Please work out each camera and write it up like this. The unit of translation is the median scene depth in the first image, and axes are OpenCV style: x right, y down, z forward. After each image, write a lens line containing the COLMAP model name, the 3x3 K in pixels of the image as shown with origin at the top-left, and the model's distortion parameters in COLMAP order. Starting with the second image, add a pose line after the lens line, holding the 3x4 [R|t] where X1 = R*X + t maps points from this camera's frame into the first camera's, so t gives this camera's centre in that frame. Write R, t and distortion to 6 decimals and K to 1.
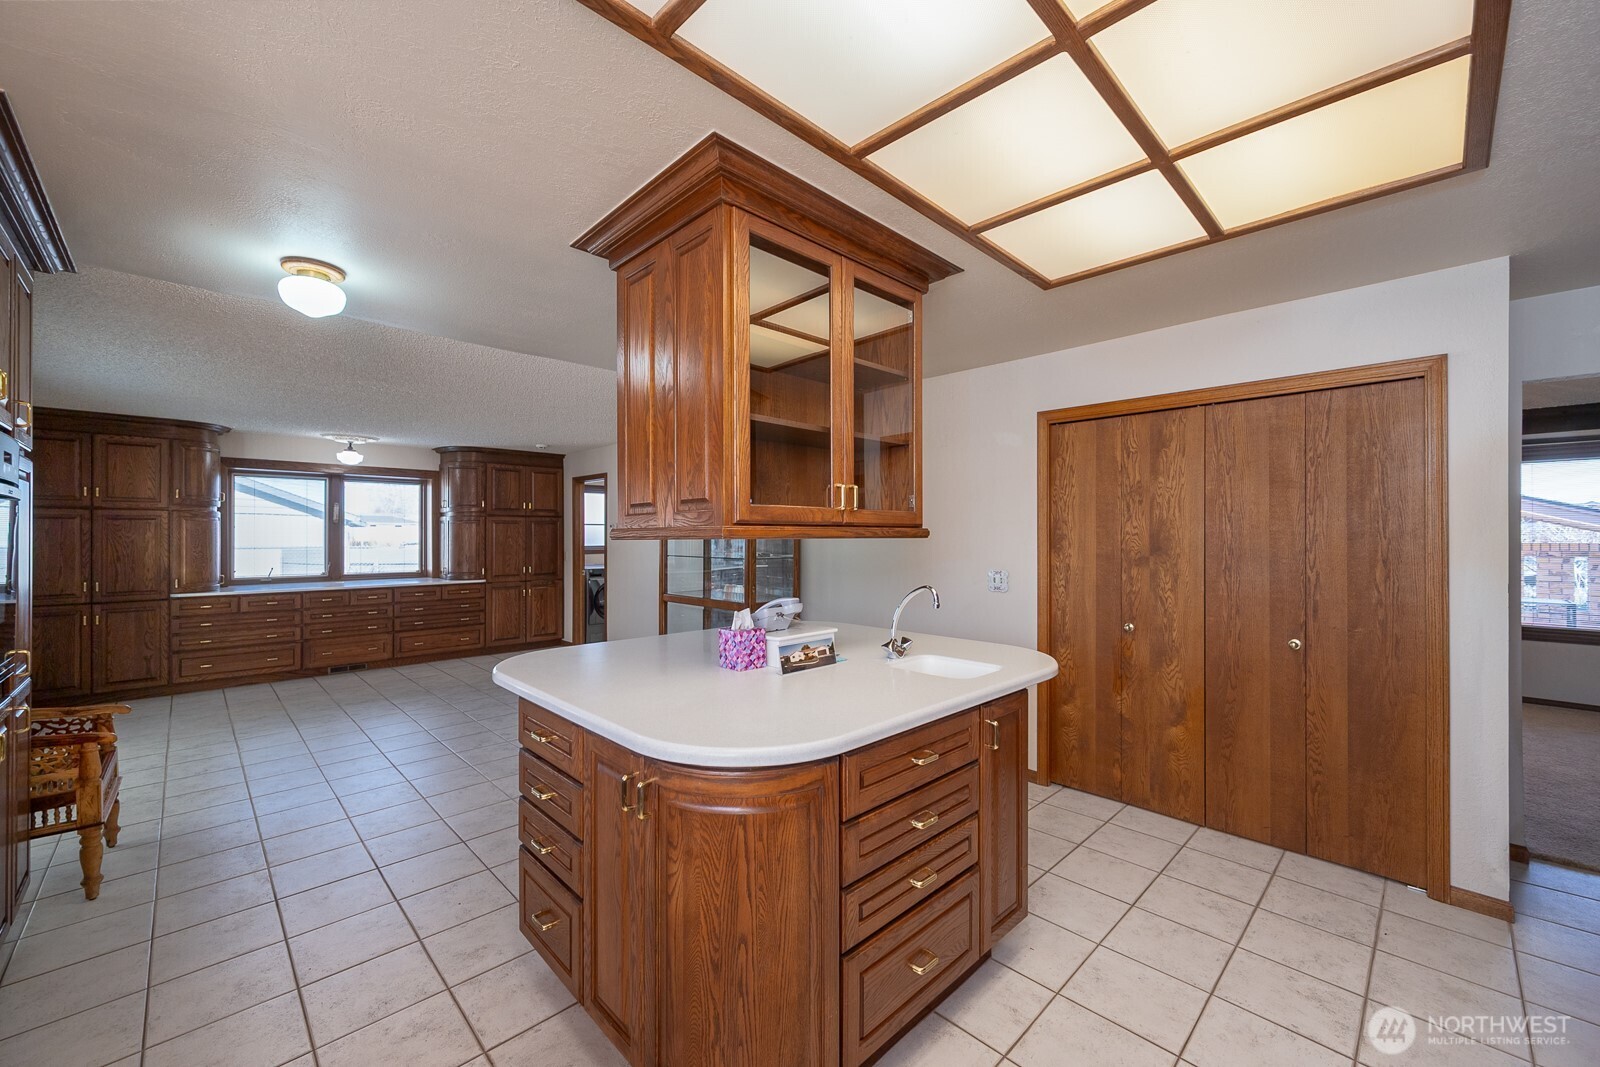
lens RADIAL K [[635.6, 0, 806.7], [0, 635.6, 539.7], [0, 0, 1]] dist [-0.003783, 0.000509]
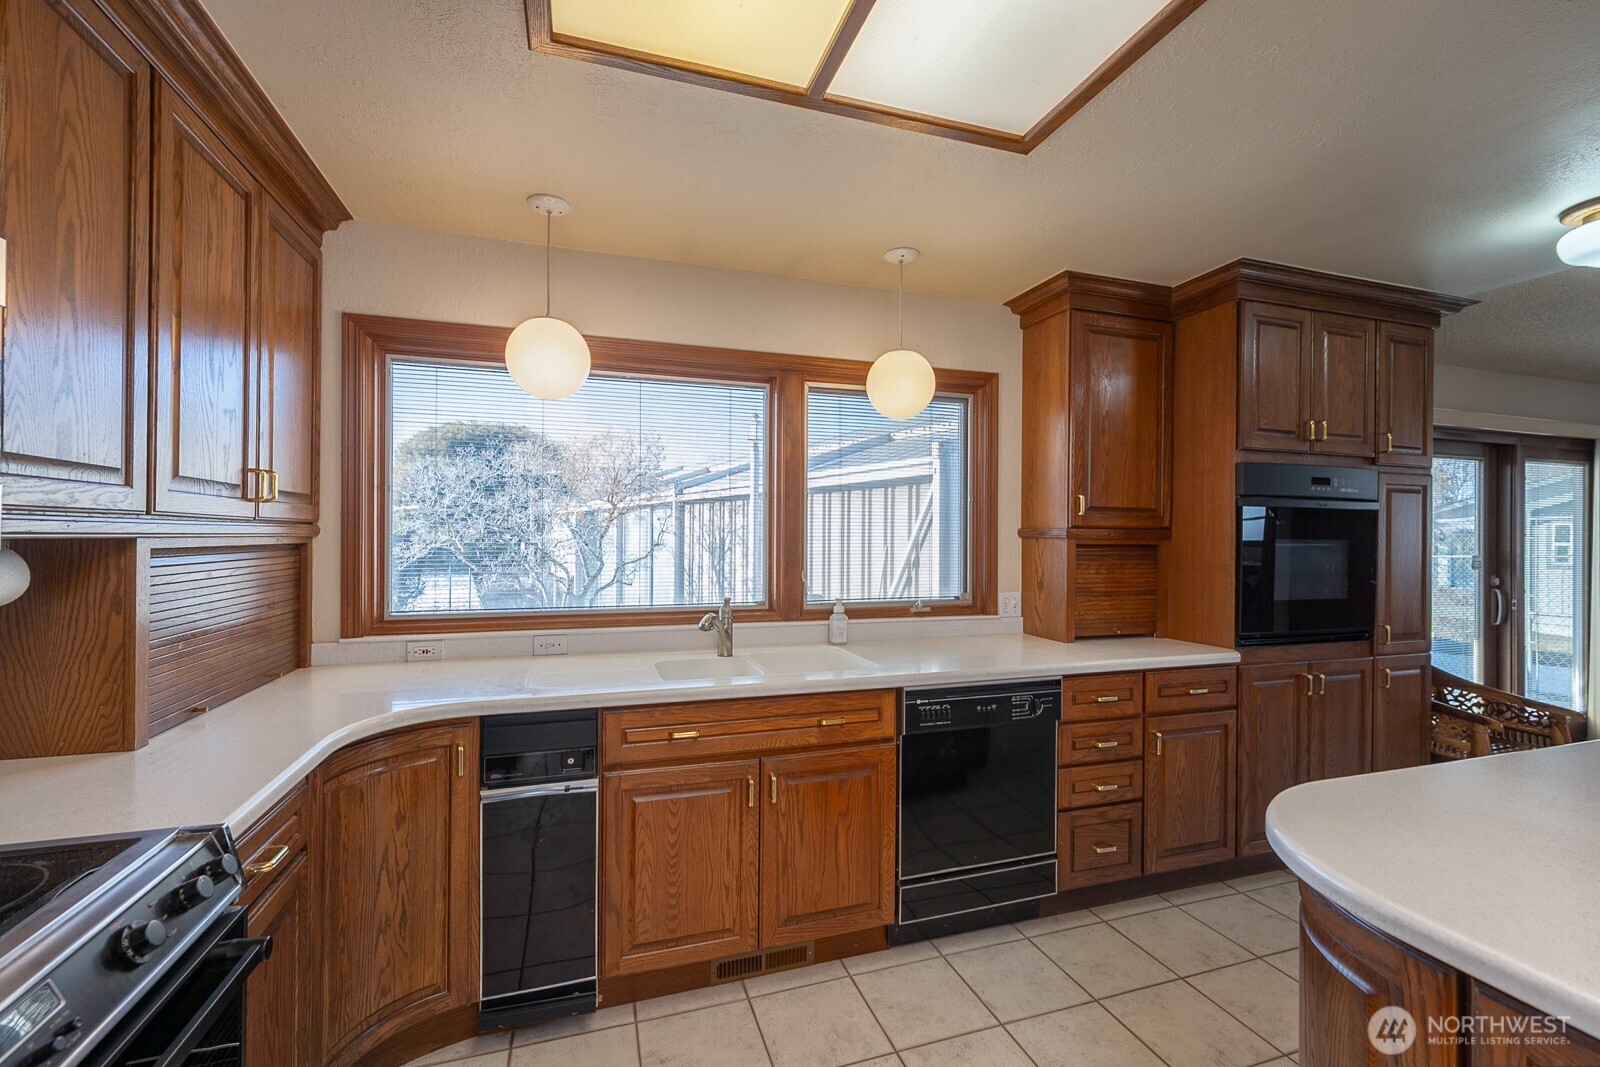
lens RADIAL K [[673.6, 0, 785.2], [0, 673.6, 536.3], [0, 0, 1]] dist [-0.001237, -0.000043]
pose [[-0.468944, -0.002339, -0.883225, 0.172231], [-0.012156, 0.999919, 0.003806, 0.001148], [0.883144, 0.012522, -0.468934, 0.176769]]
